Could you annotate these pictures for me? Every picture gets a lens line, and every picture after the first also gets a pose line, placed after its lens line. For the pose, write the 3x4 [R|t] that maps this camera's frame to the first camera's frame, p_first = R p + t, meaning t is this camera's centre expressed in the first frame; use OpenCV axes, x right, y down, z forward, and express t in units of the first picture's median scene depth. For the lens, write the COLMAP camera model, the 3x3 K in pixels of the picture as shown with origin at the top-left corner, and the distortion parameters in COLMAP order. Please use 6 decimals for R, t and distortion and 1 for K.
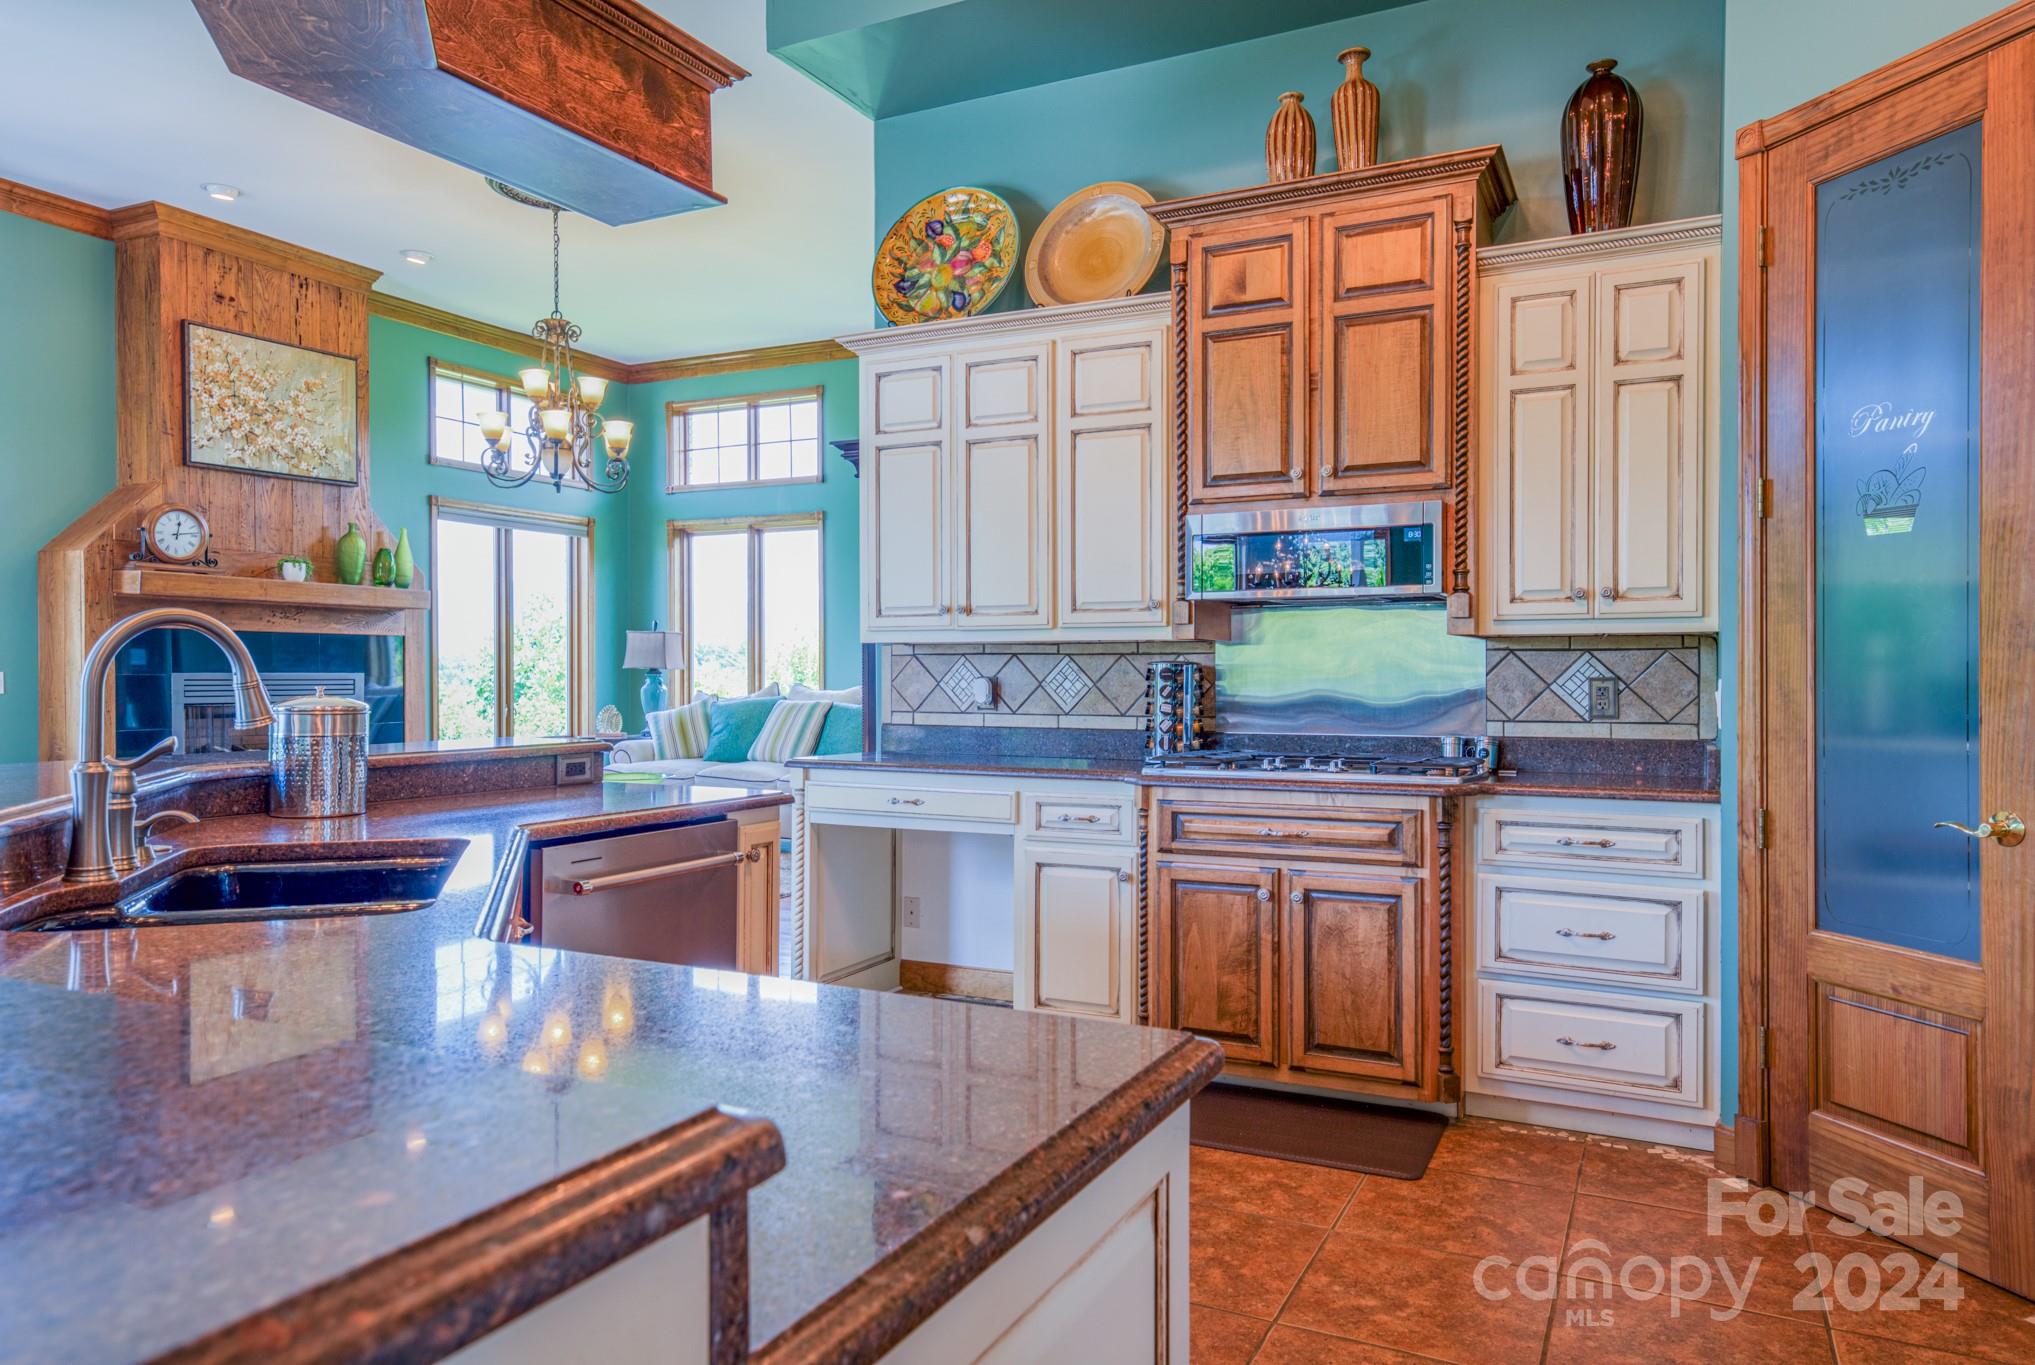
lens RADIAL K [[1356.5, 0, 1017.5], [0, 1356.5, 682.5], [0, 0, 1]] dist [0.030644, 0.002147]
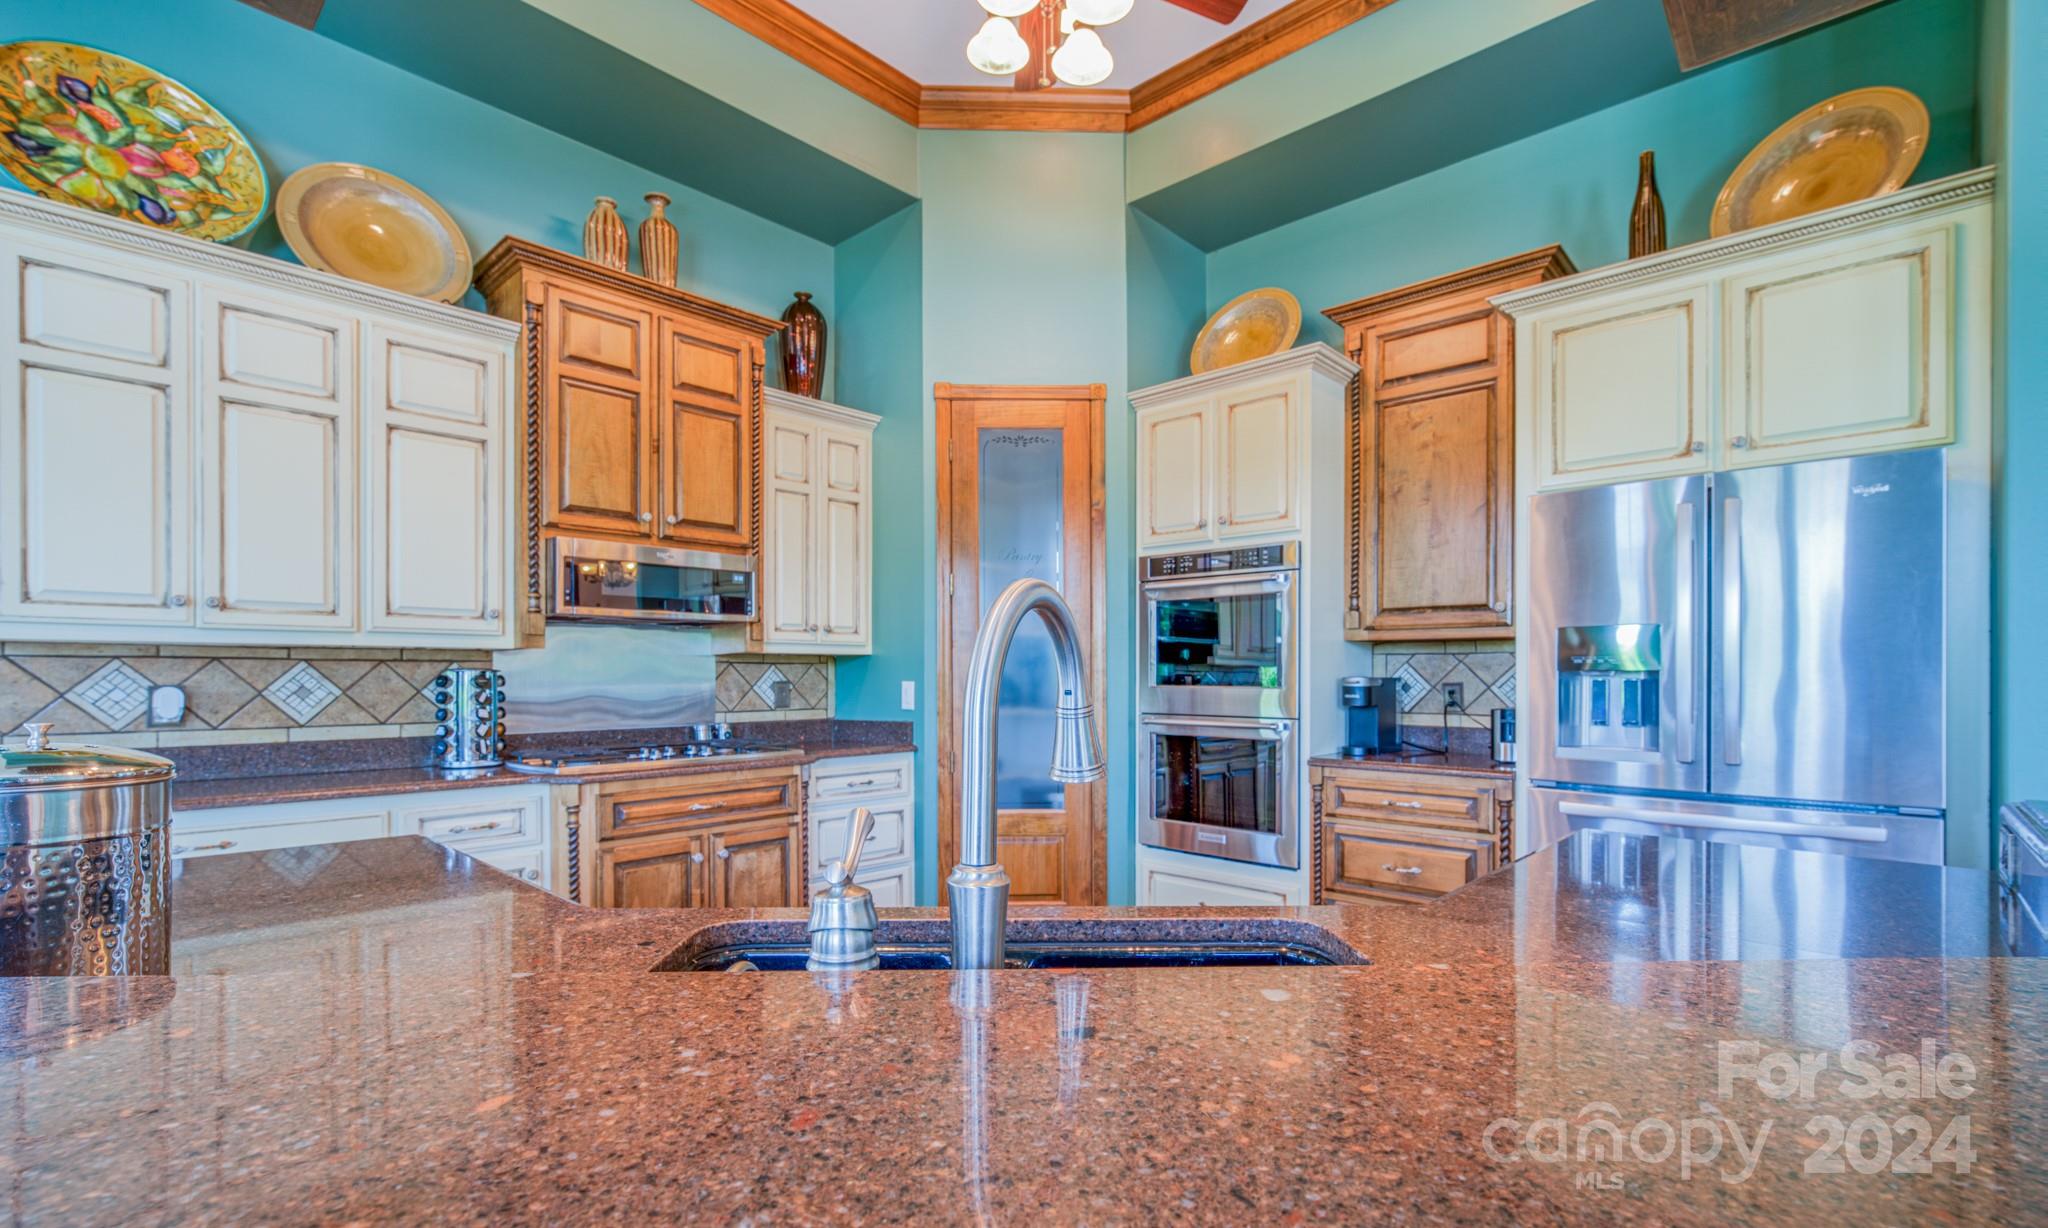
lens RADIAL K [[919.7, 0, 1034.3], [0, 919.7, 674.6], [0, 0, 1]] dist [-0.002010, 0.003728]
pose [[0.274667, -0.000198, 0.961539, -0.410755], [0.007155, 0.999973, -0.001838, -0.005991], [-0.961513, 0.007385, 0.274661, 0.358077]]
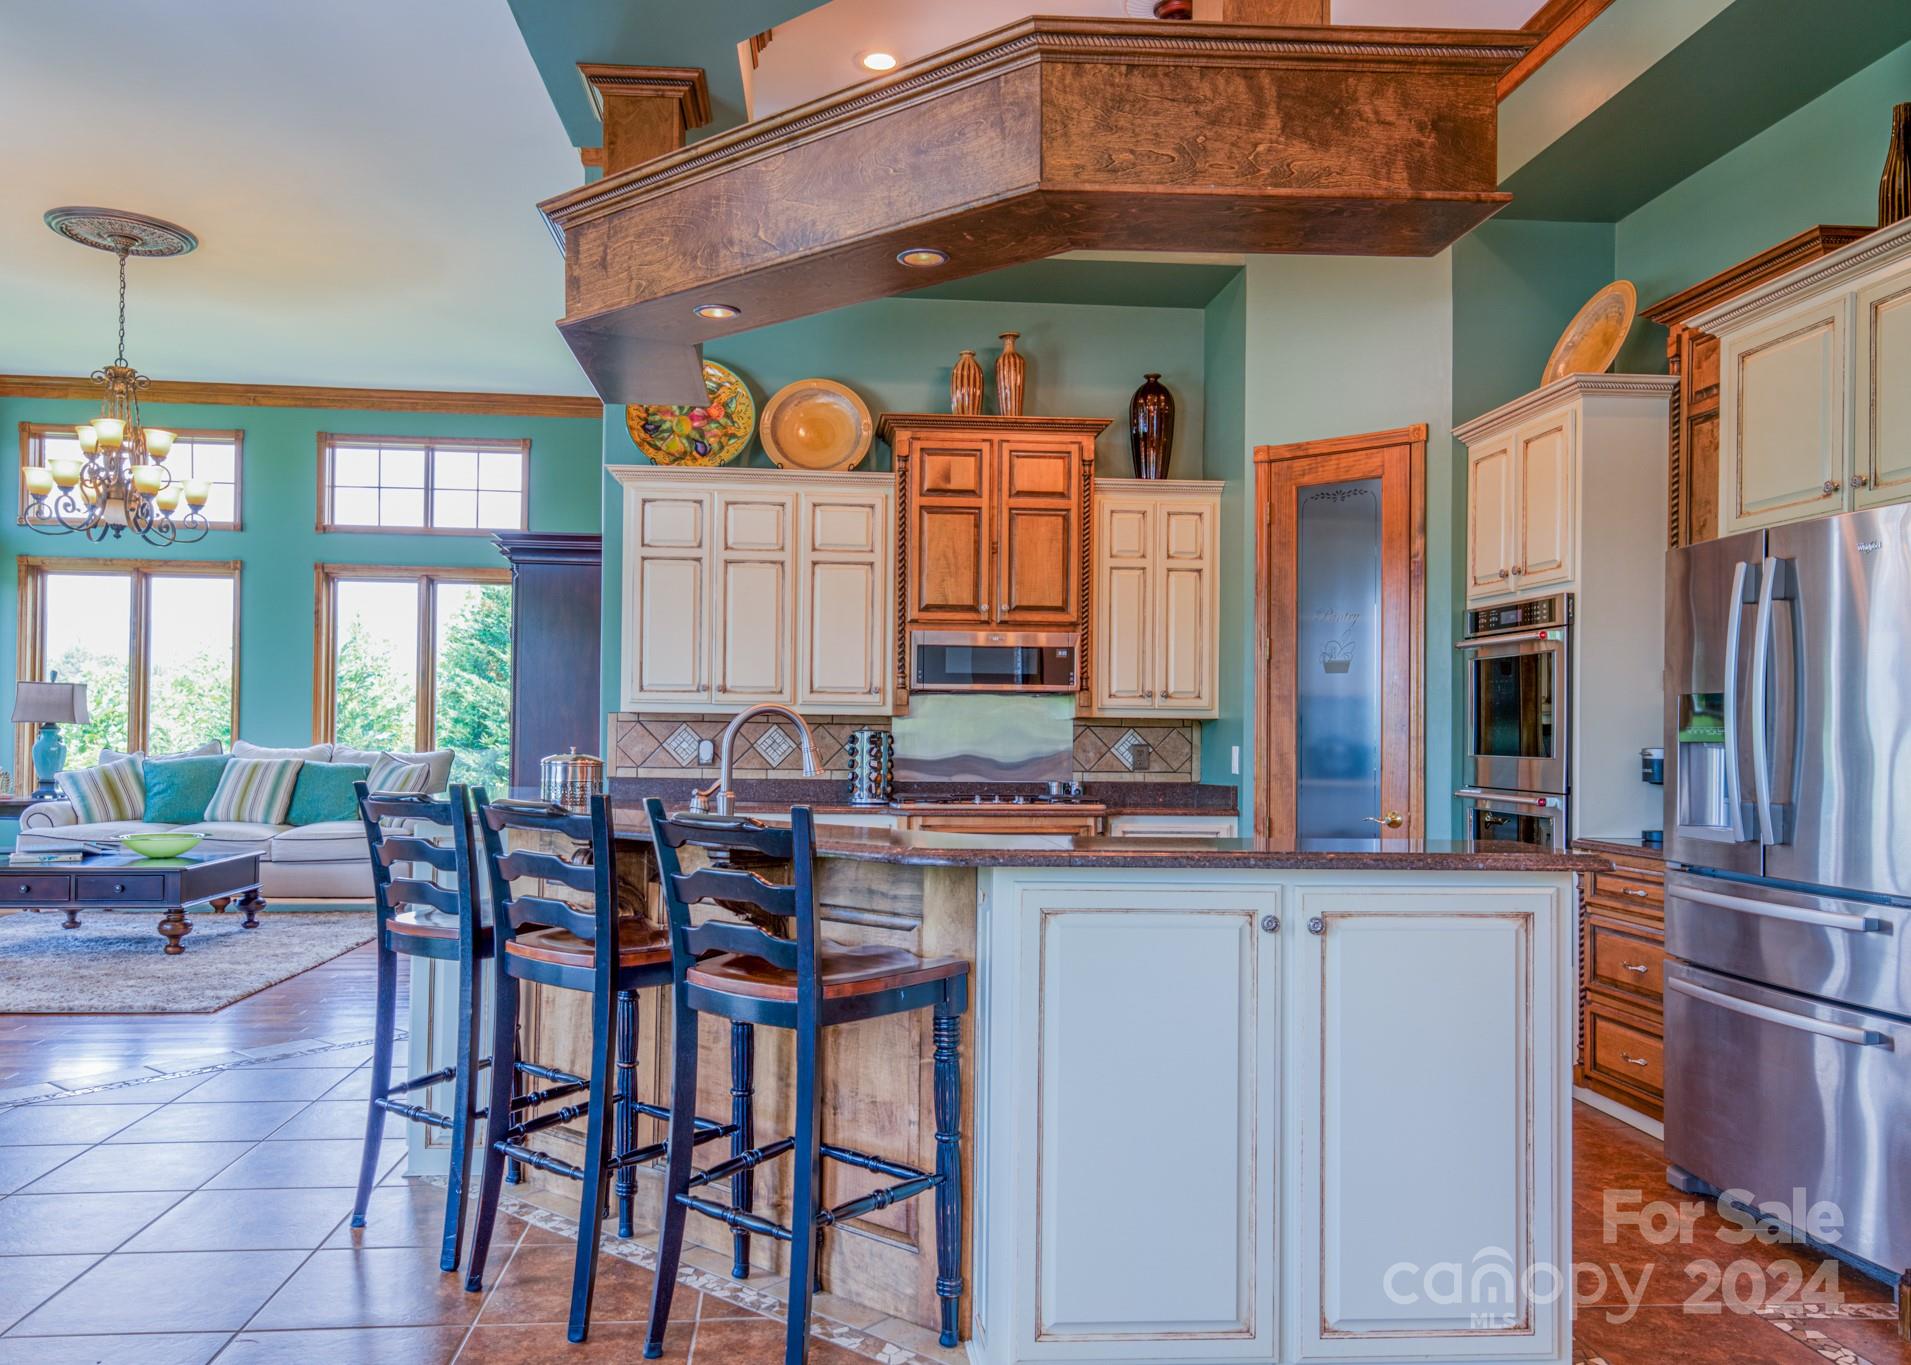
lens RADIAL K [[1459.7, 0, 919.3], [0, 1459.7, 705.7], [0, 0, 1]] dist [0.041834, 0.002651]
pose [[0.852575, 0.019886, 0.522226, -0.577616], [-0.008006, 0.999656, -0.024995, -0.003259], [-0.522544, 0.017129, 0.852440, -0.282131]]
